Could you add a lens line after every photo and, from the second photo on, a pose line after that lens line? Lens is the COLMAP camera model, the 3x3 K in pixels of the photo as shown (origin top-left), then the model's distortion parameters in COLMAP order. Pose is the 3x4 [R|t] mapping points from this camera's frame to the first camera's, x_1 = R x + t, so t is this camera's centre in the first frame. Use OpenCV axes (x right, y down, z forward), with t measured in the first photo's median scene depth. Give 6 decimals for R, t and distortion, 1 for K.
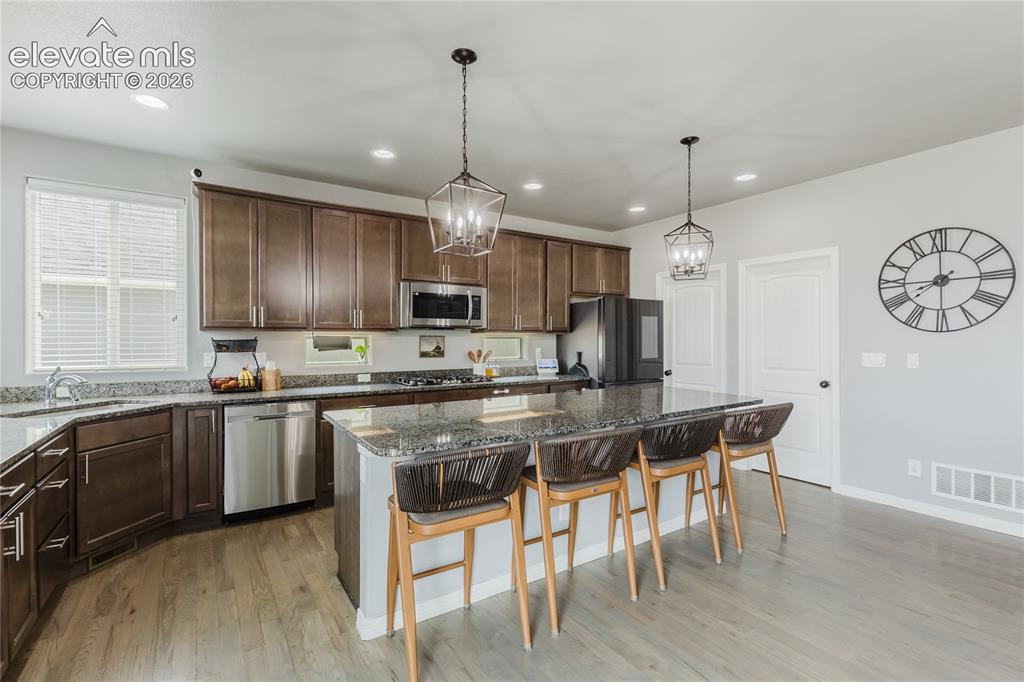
lens RADIAL K [[470.1, 0, 512.8], [0, 470.1, 341.0], [0, 0, 1]] dist [0.002600, 0.001172]
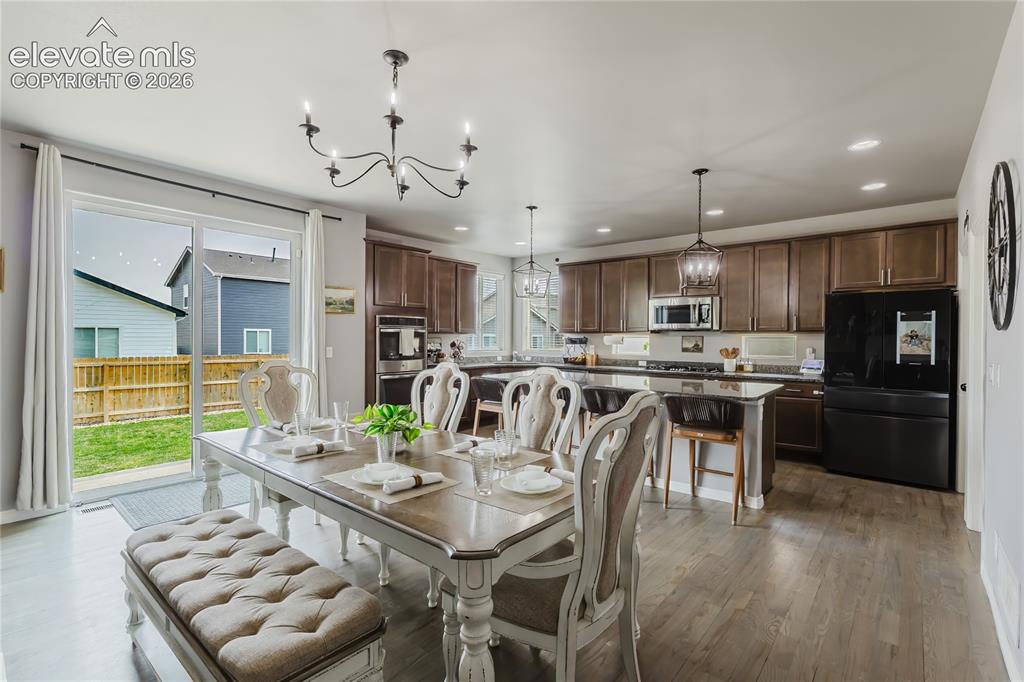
lens RADIAL K [[470.1, 0, 512.8], [0, 470.1, 341.0], [0, 0, 1]] dist [0.002600, 0.001172]
pose [[0.284163, 0.008287, -0.958740, 1.247161], [-0.011676, 0.999918, 0.005183, 0.003210], [0.958705, 0.009721, 0.284237, 0.191687]]
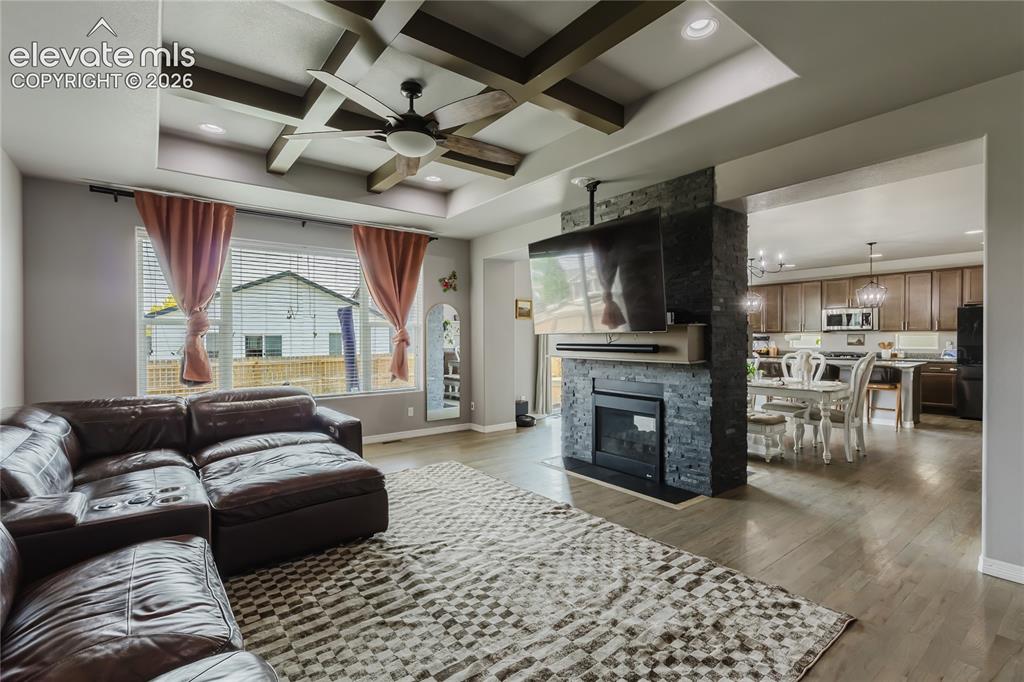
lens RADIAL K [[470.1, 0, 512.8], [0, 470.1, 341.0], [0, 0, 1]] dist [0.002600, 0.001172]
pose [[0.075116, 0.005424, -0.997160, 2.155403], [-0.000894, 0.999985, 0.005372, 0.010345], [0.997174, 0.000488, 0.075120, -0.706713]]
